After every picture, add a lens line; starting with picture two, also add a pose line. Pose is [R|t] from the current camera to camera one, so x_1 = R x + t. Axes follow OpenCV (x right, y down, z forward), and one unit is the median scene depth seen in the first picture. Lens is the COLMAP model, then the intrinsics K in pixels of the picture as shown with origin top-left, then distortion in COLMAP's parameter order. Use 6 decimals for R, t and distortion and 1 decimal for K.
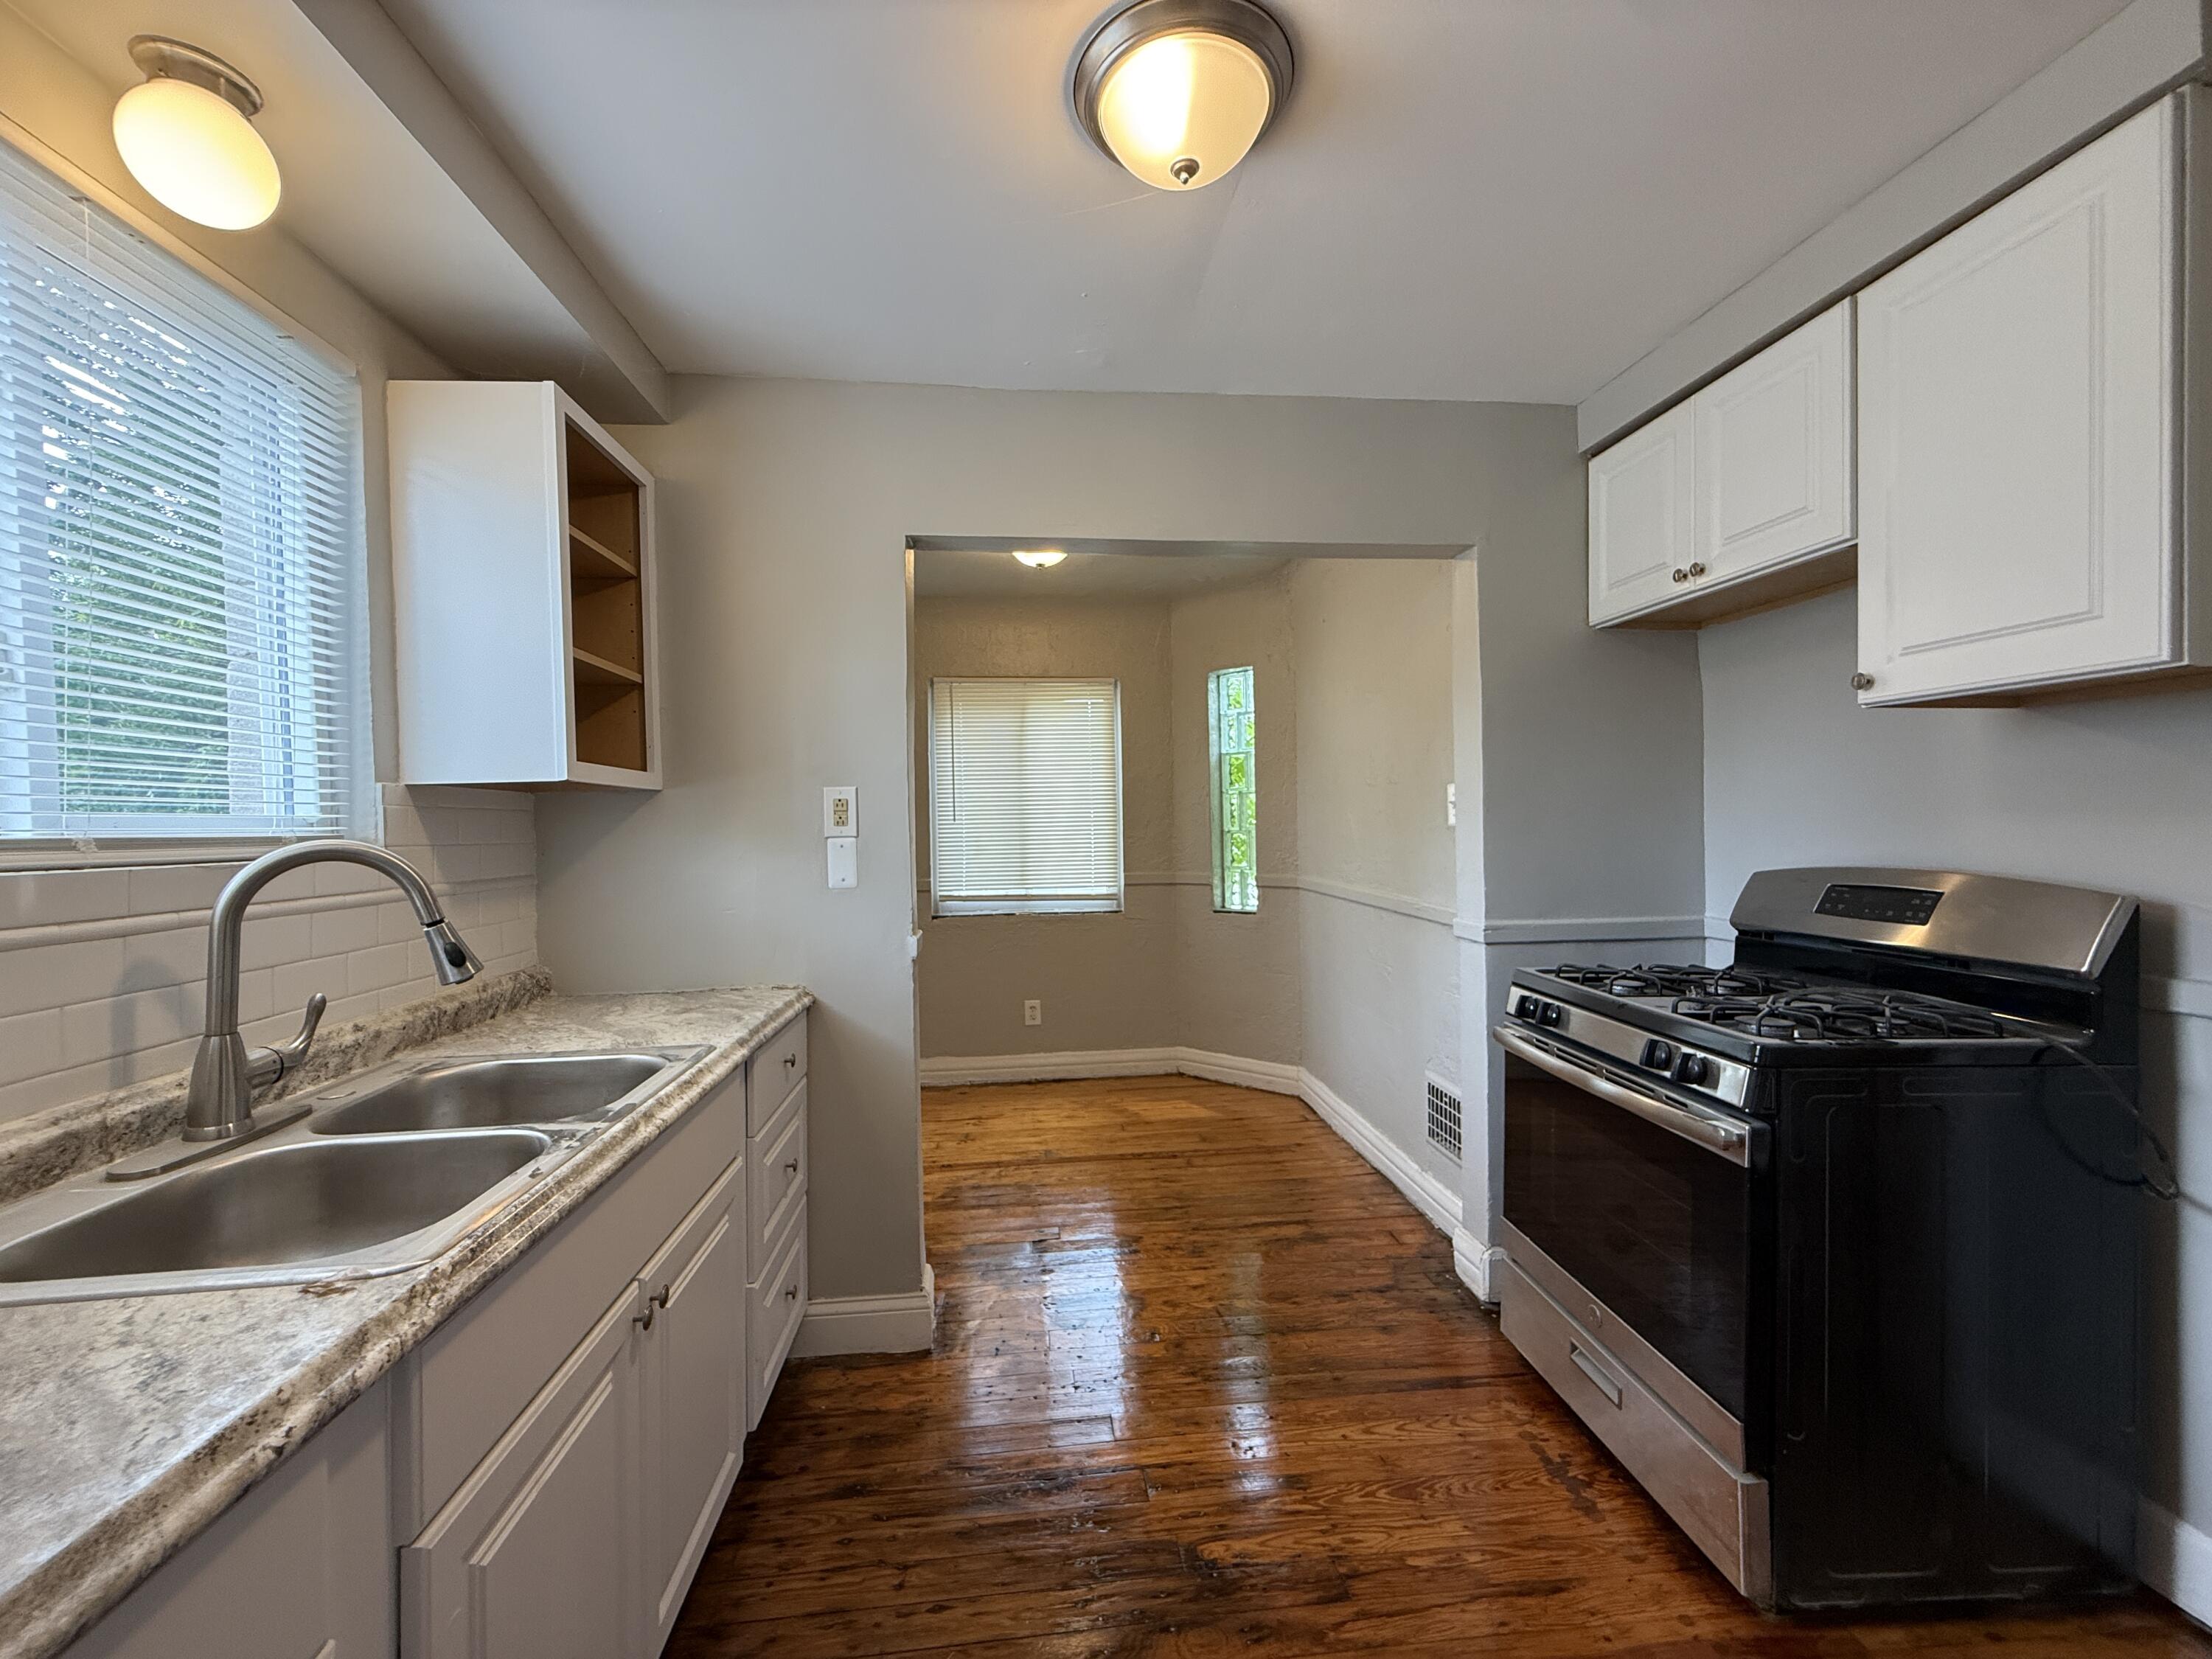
lens RADIAL K [[885.4, 0, 1100.5], [0, 885.4, 834.1], [0, 0, 1]] dist [0.001102, -0.001047]
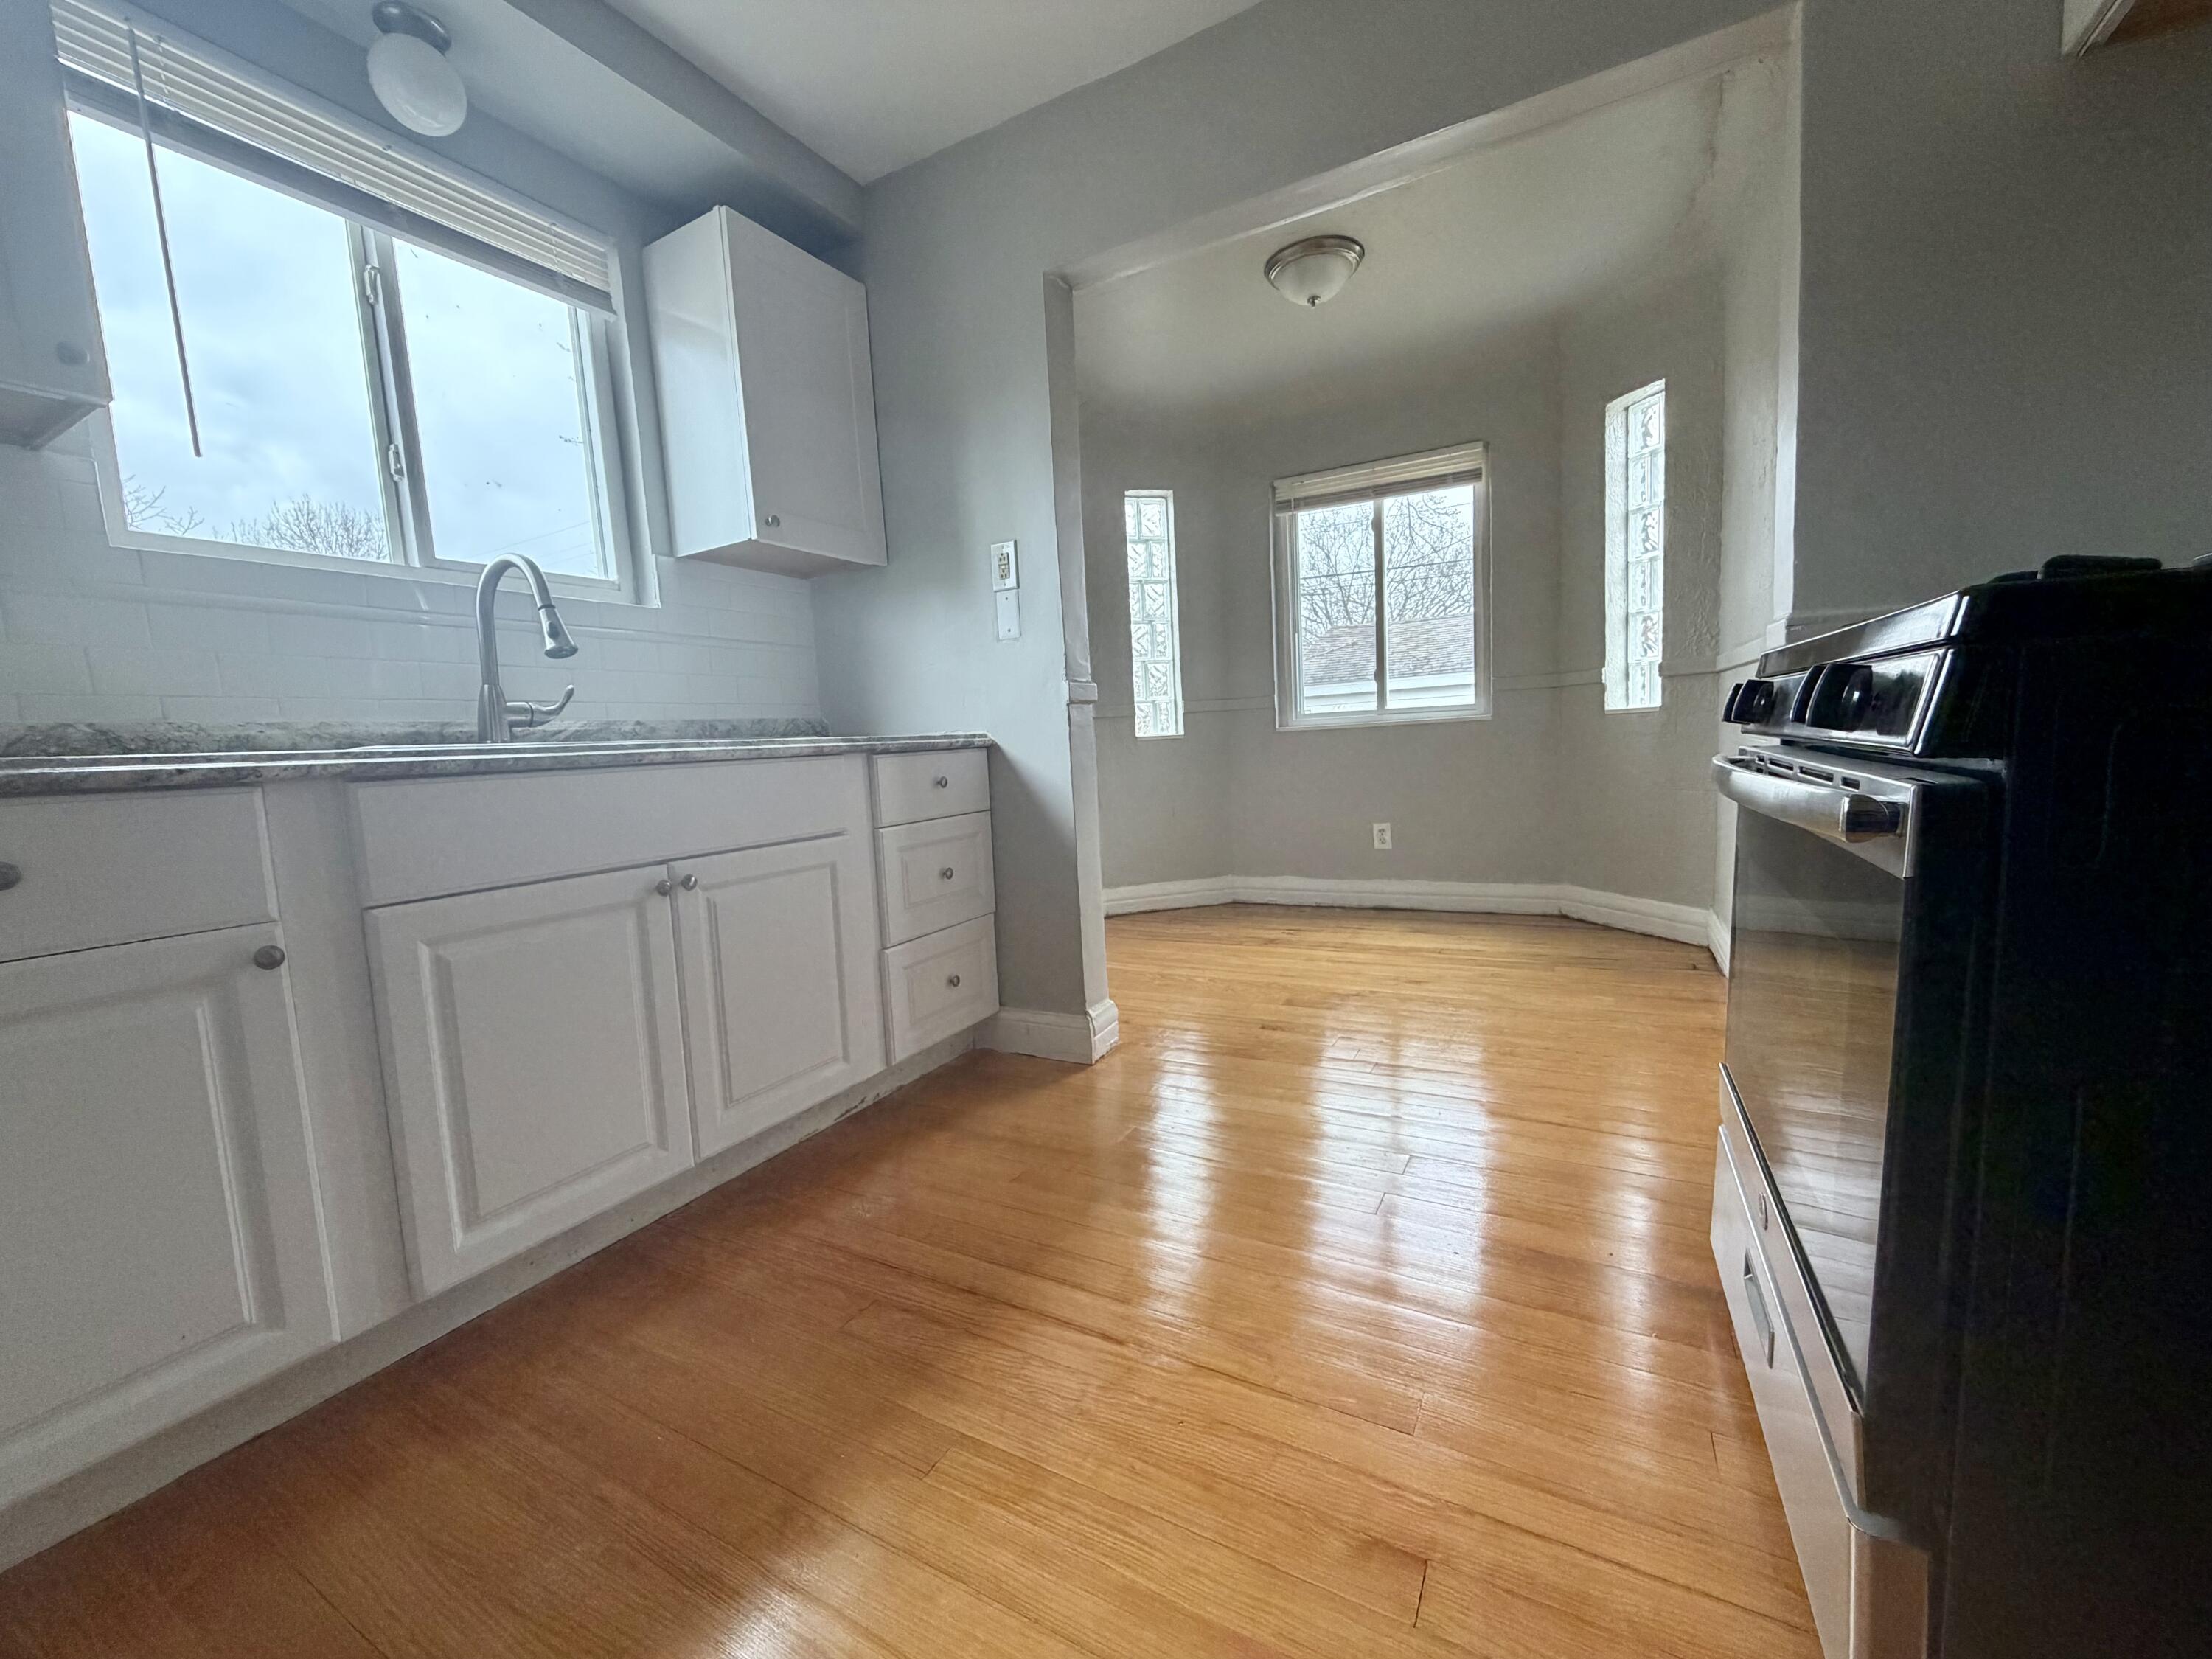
lens RADIAL K [[882.8, 0, 1097.7], [0, 882.8, 834.5], [0, 0, 1]] dist [-0.000602, -0.000518]
pose [[0.821410, 0.033260, -0.569367, 0.402951], [0.033253, 0.993807, 0.106028, 0.181776], [0.569368, -0.106026, 0.815217, 0.156040]]
